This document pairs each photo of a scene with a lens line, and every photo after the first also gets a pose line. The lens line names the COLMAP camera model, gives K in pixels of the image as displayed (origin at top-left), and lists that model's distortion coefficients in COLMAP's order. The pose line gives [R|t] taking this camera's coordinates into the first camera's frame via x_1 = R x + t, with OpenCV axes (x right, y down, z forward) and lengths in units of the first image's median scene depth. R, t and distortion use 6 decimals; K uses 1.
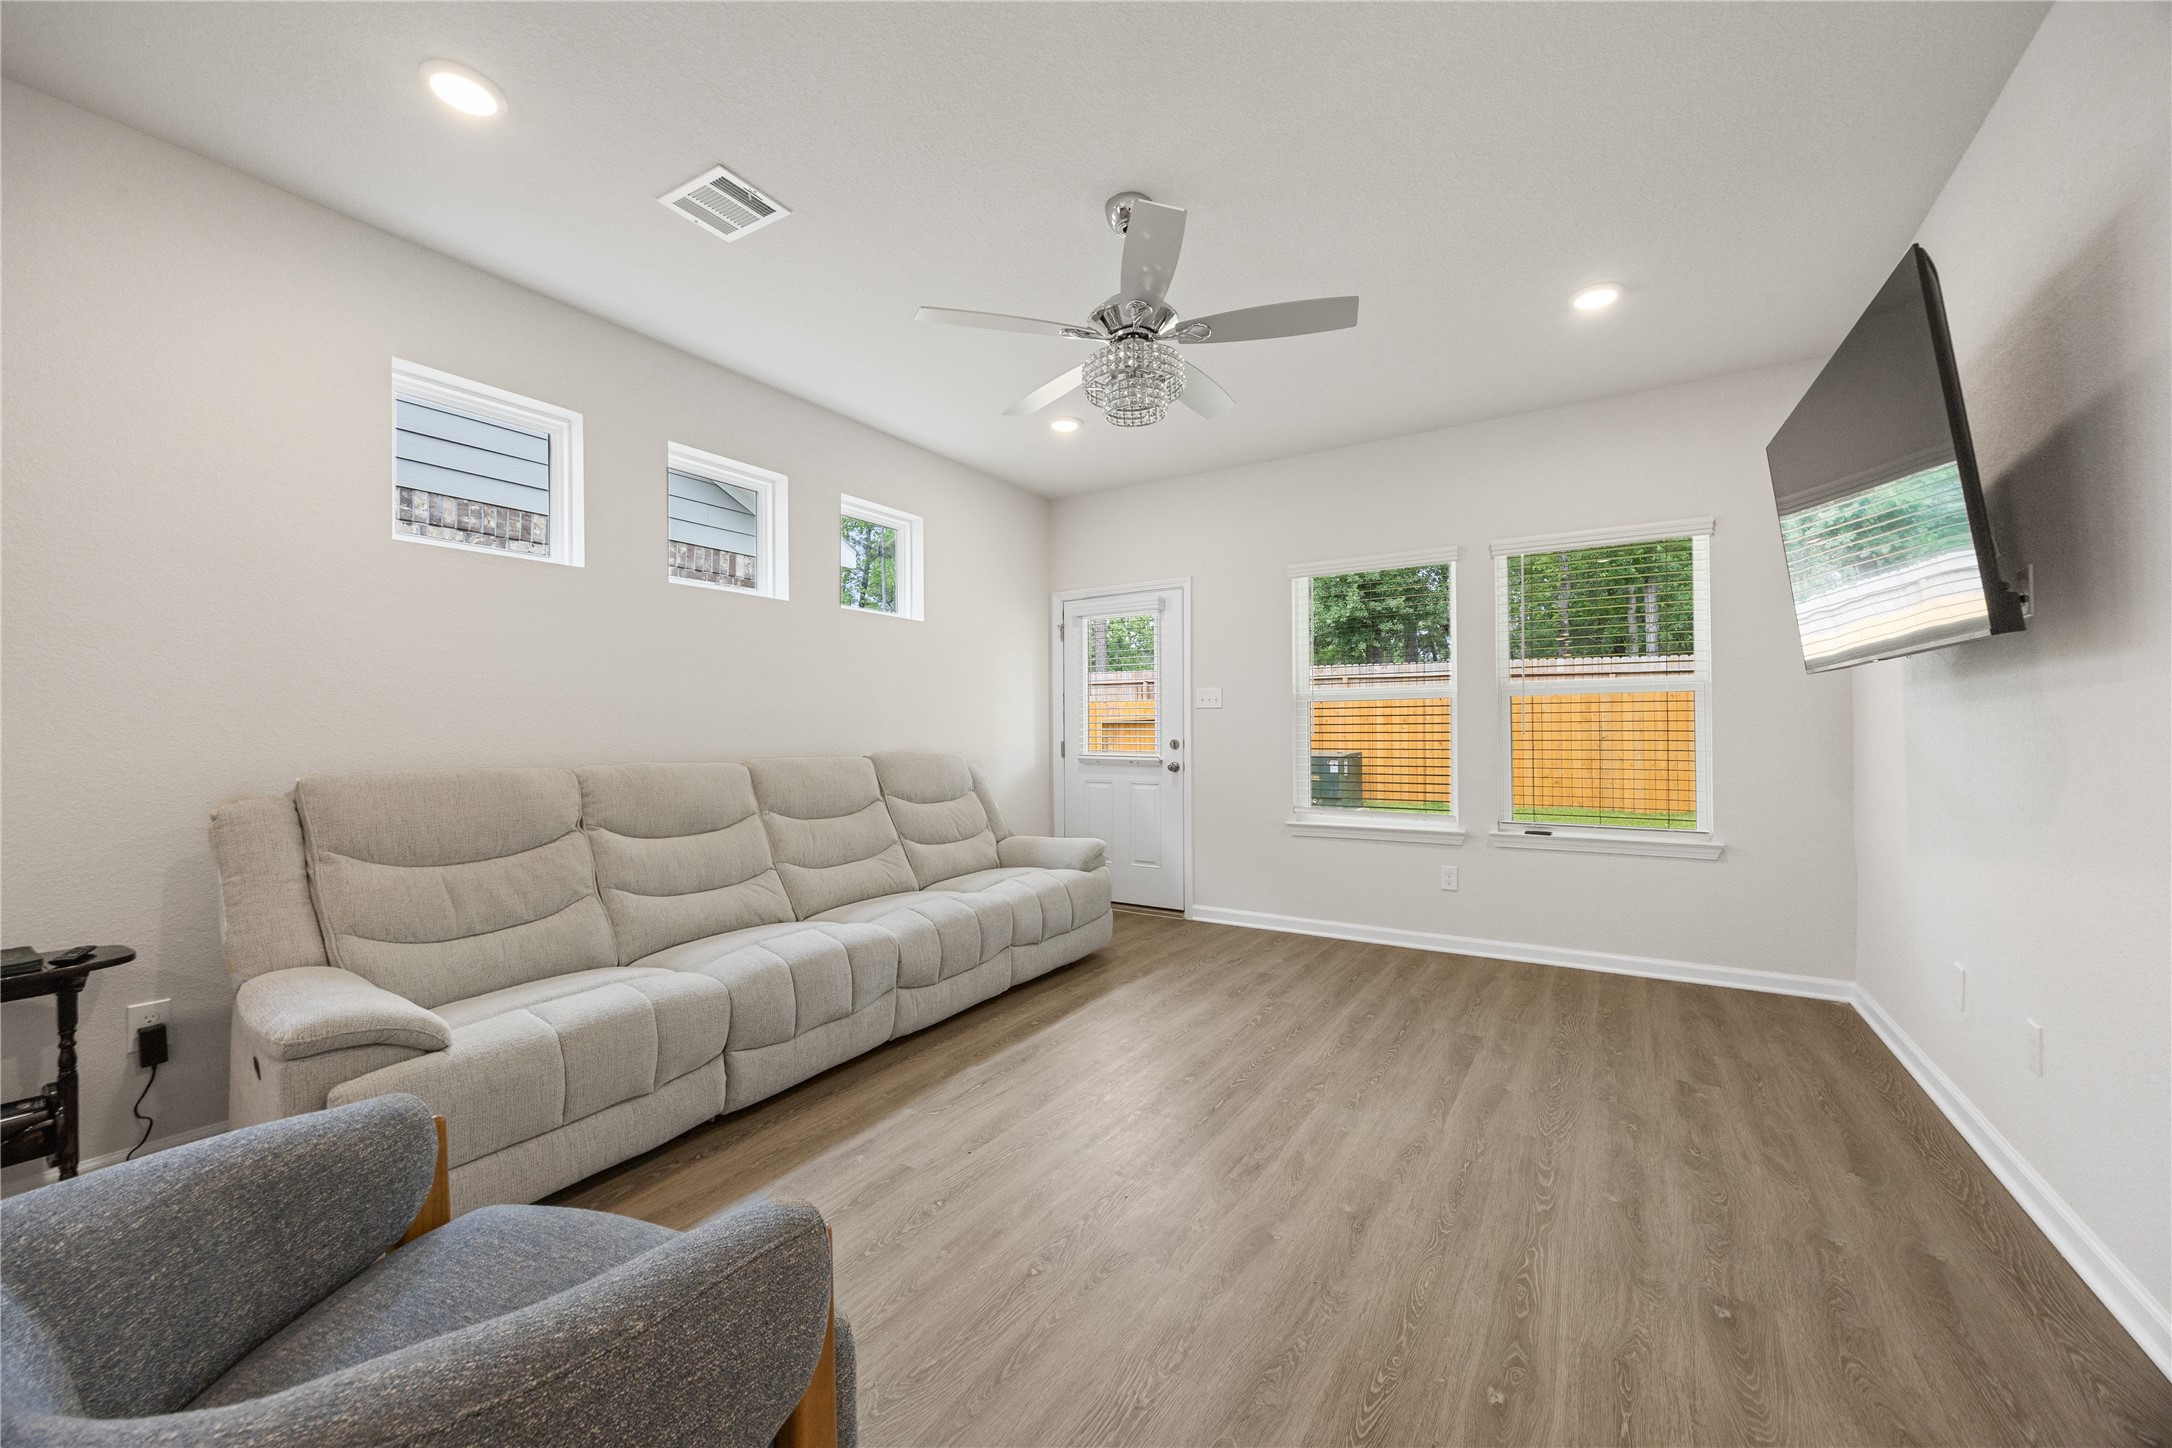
lens RADIAL K [[823.2, 0, 1105.7], [0, 823.2, 726.5], [0, 0, 1]] dist [-0.002291, -0.000349]
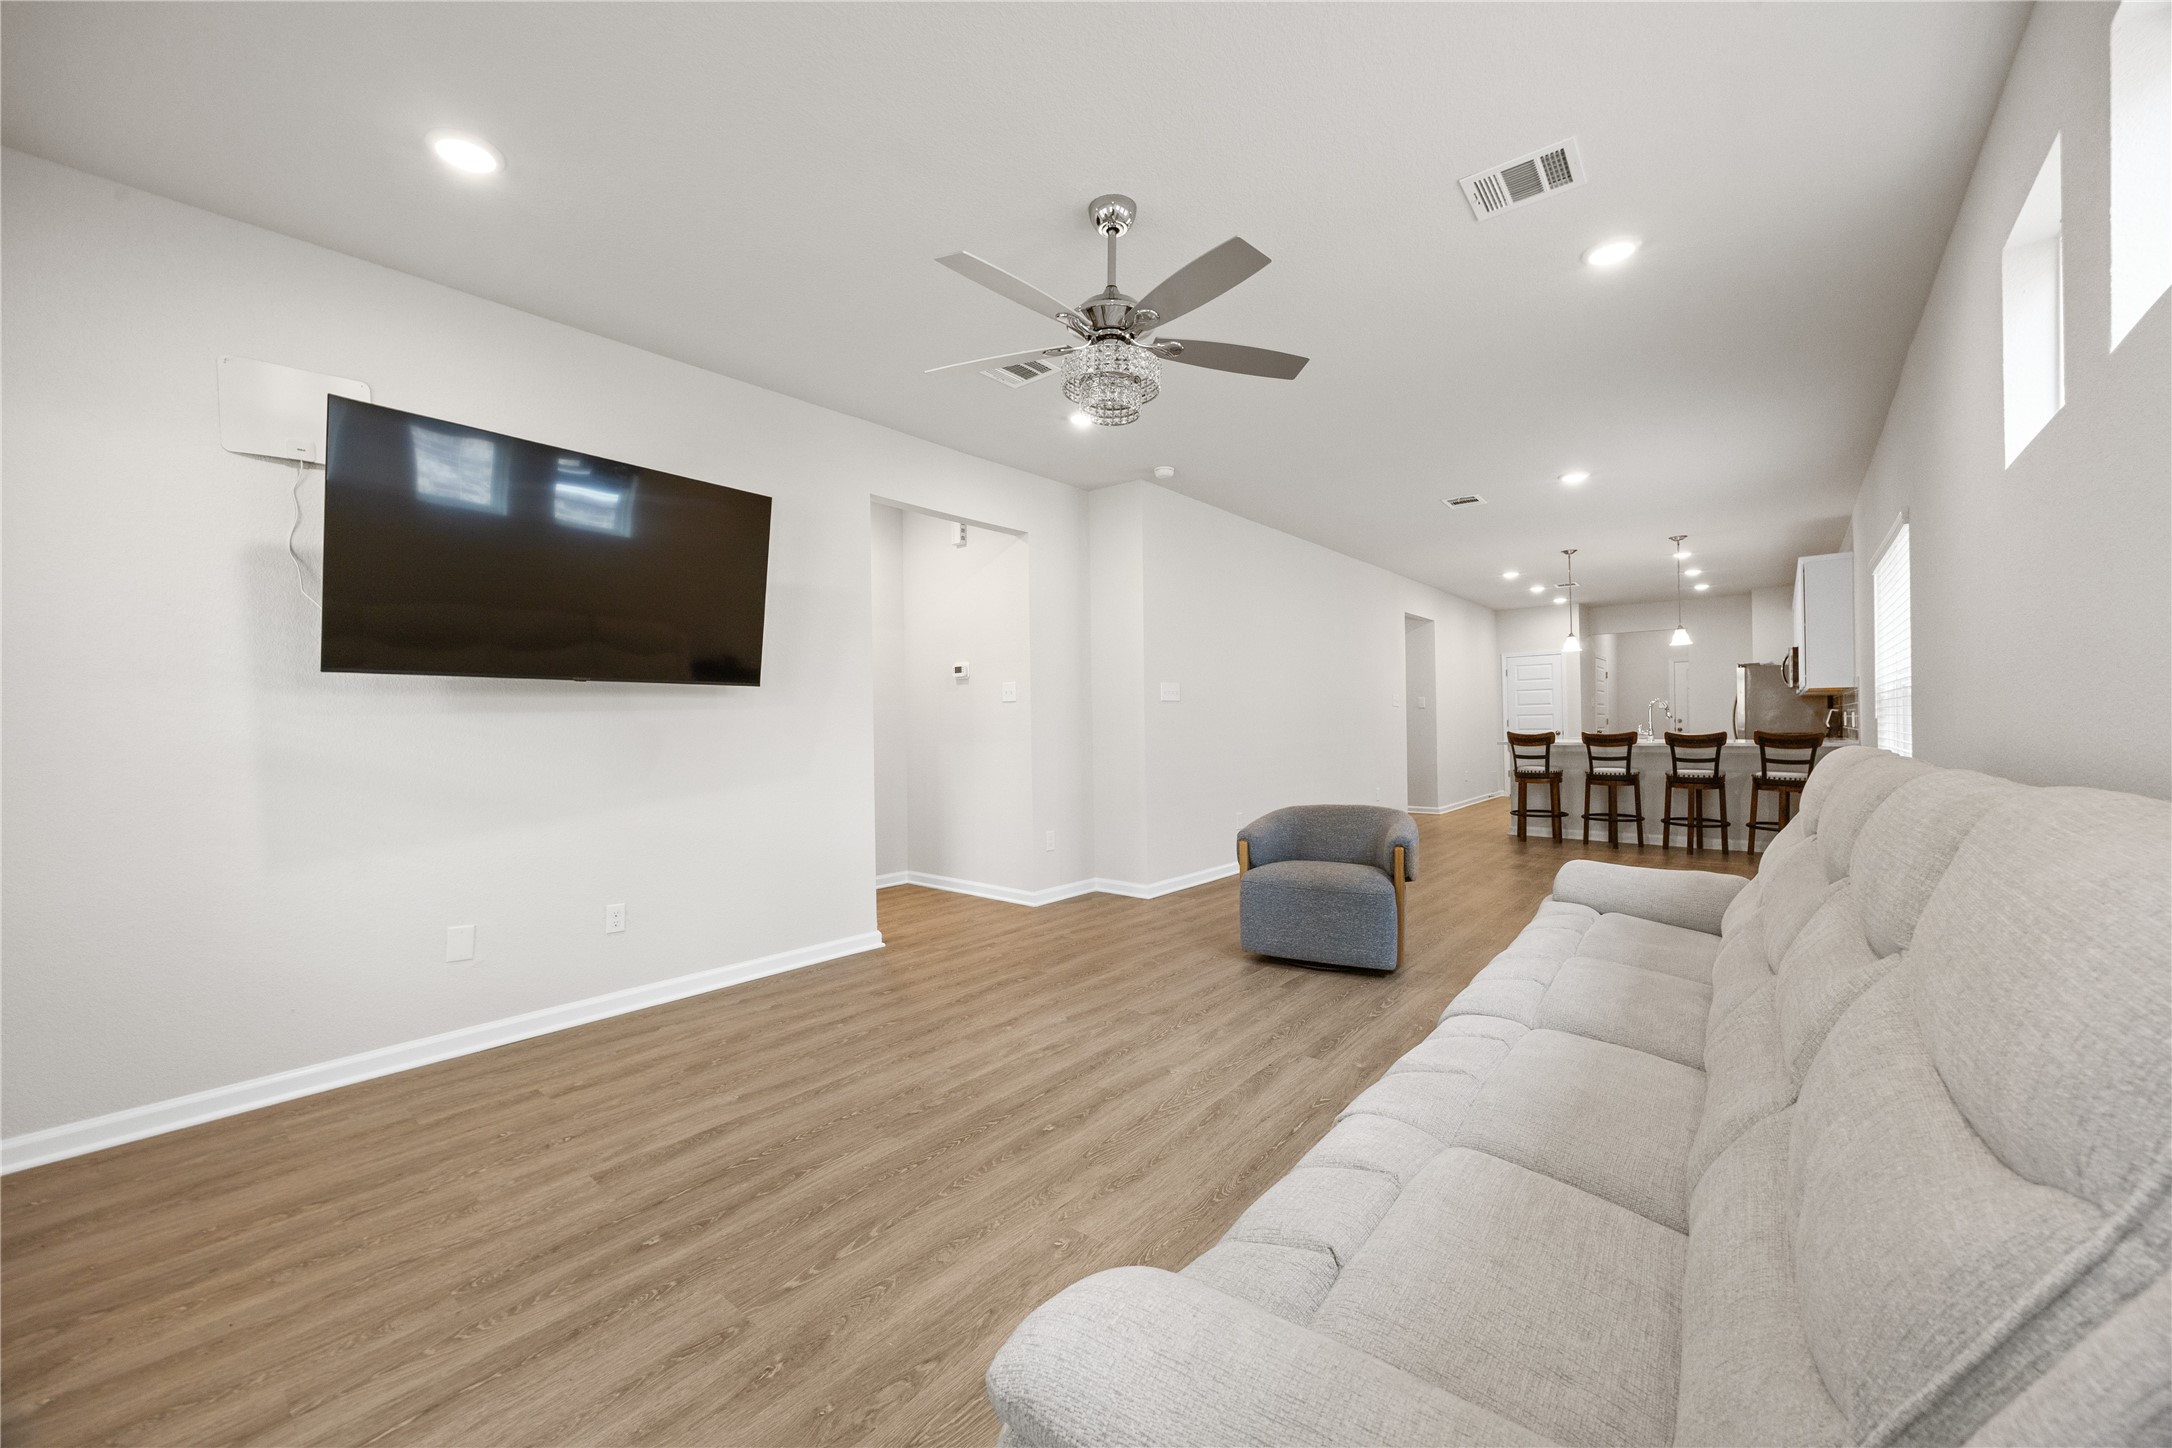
lens RADIAL K [[823.2, 0, 1105.7], [0, 823.2, 726.5], [0, 0, 1]] dist [-0.002291, -0.000349]
pose [[-0.991448, 0.024008, 0.128272, -0.073529], [0.023449, 0.999708, -0.005863, 0.016107], [-0.128375, -0.002805, -0.991722, 1.776159]]
